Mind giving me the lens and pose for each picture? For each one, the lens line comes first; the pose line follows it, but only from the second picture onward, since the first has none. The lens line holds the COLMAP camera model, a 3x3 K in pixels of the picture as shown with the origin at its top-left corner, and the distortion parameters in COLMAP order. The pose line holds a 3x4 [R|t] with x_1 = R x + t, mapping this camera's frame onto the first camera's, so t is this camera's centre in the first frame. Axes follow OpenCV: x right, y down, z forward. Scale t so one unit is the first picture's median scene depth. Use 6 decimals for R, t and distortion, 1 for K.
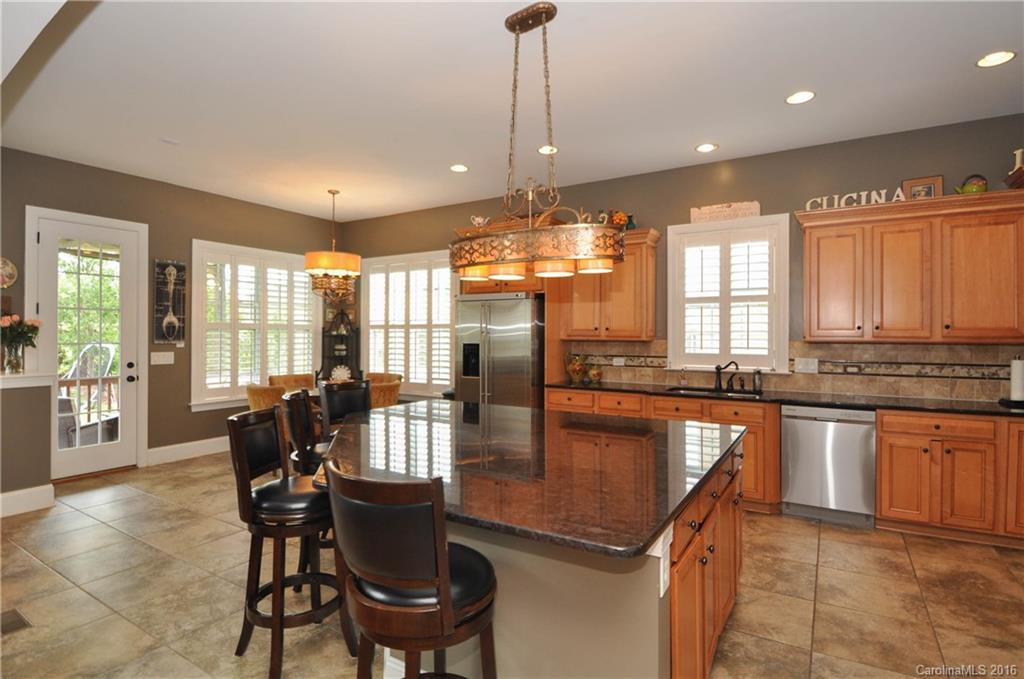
lens RADIAL K [[524.6, 0, 512.0], [0, 524.6, 339.5], [0, 0, 1]] dist [0.010422, -0.000809]
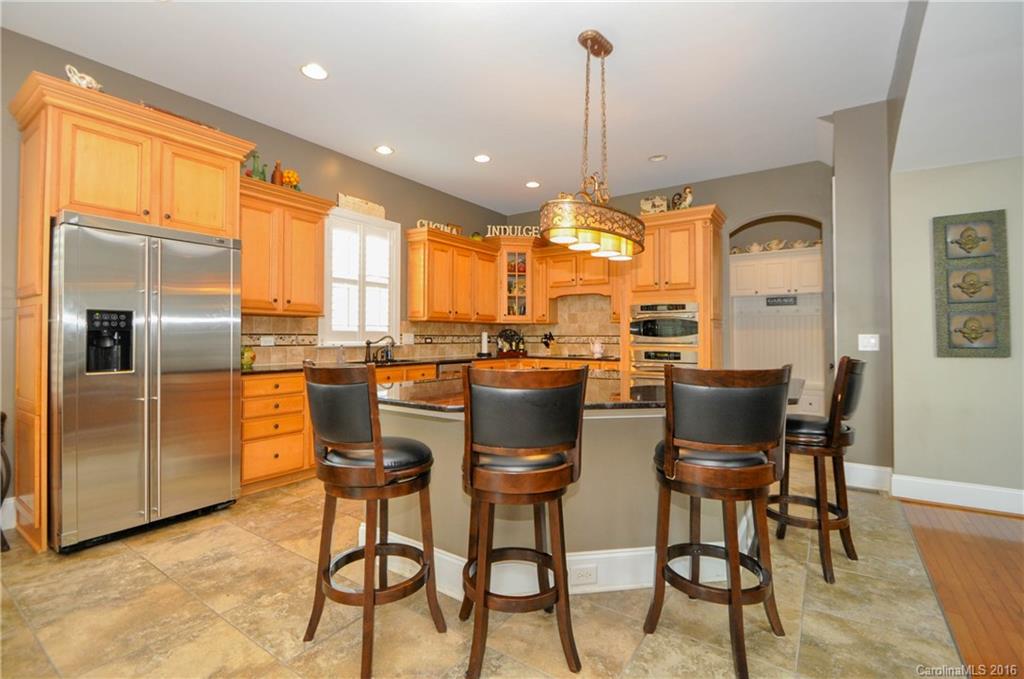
lens RADIAL K [[469.1, 0, 513.7], [0, 469.1, 333.3], [0, 0, 1]] dist [-0.000116, -0.000133]
pose [[0.033664, 0.009590, 0.999387, -0.624865], [0.014003, 0.999851, -0.010066, 0.049527], [-0.999335, 0.014333, 0.033524, 0.665923]]
